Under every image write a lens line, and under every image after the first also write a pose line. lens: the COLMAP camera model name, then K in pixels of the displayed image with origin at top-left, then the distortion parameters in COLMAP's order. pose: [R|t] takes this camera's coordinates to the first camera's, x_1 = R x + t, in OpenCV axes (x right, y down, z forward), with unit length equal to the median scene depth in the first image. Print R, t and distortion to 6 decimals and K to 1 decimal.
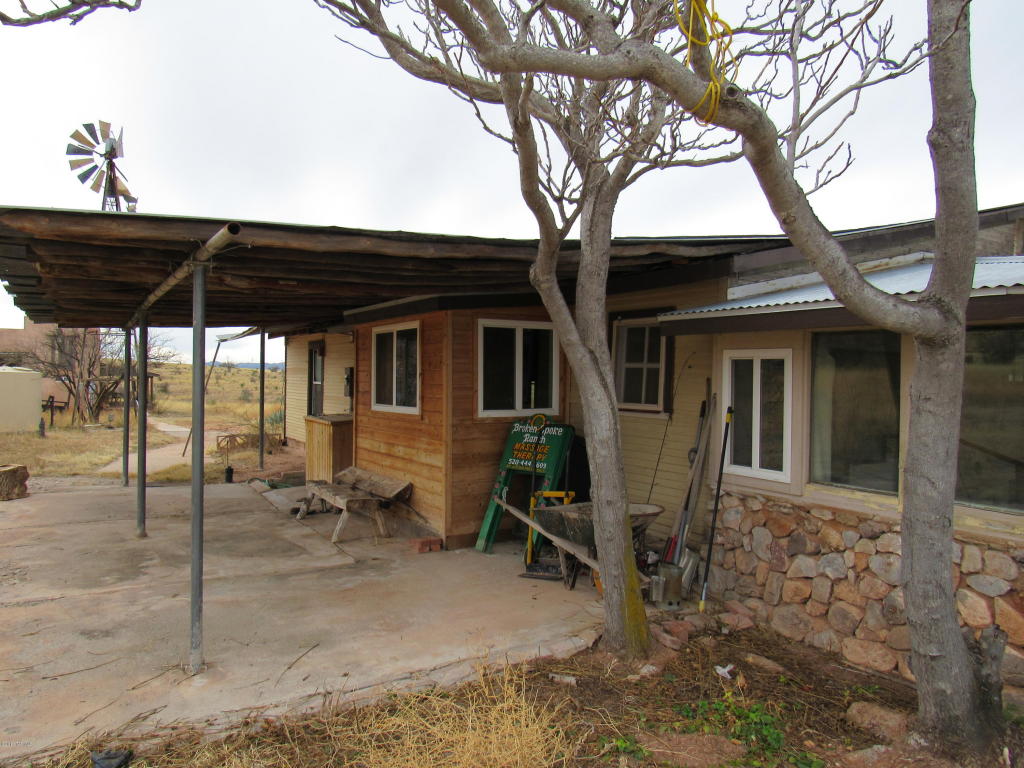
lens RADIAL K [[740.4, 0, 512.0], [0, 740.4, 384.0], [0, 0, 1]] dist [-0.027989, 0.017122]
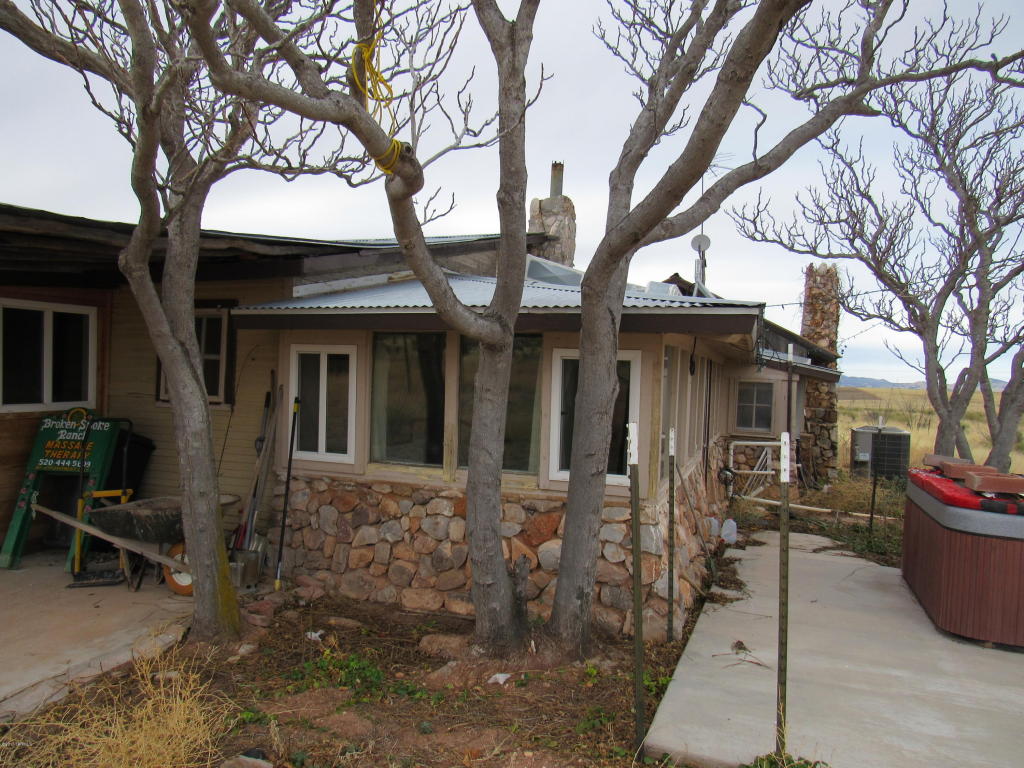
lens RADIAL K [[740.4, 0, 512.0], [0, 740.4, 384.0], [0, 0, 1]] dist [-0.027989, 0.017122]
pose [[0.785825, -0.001808, 0.618447, -0.145386], [-0.007462, 0.999895, 0.012405, -0.004934], [-0.618404, -0.014363, 0.785729, -0.046456]]
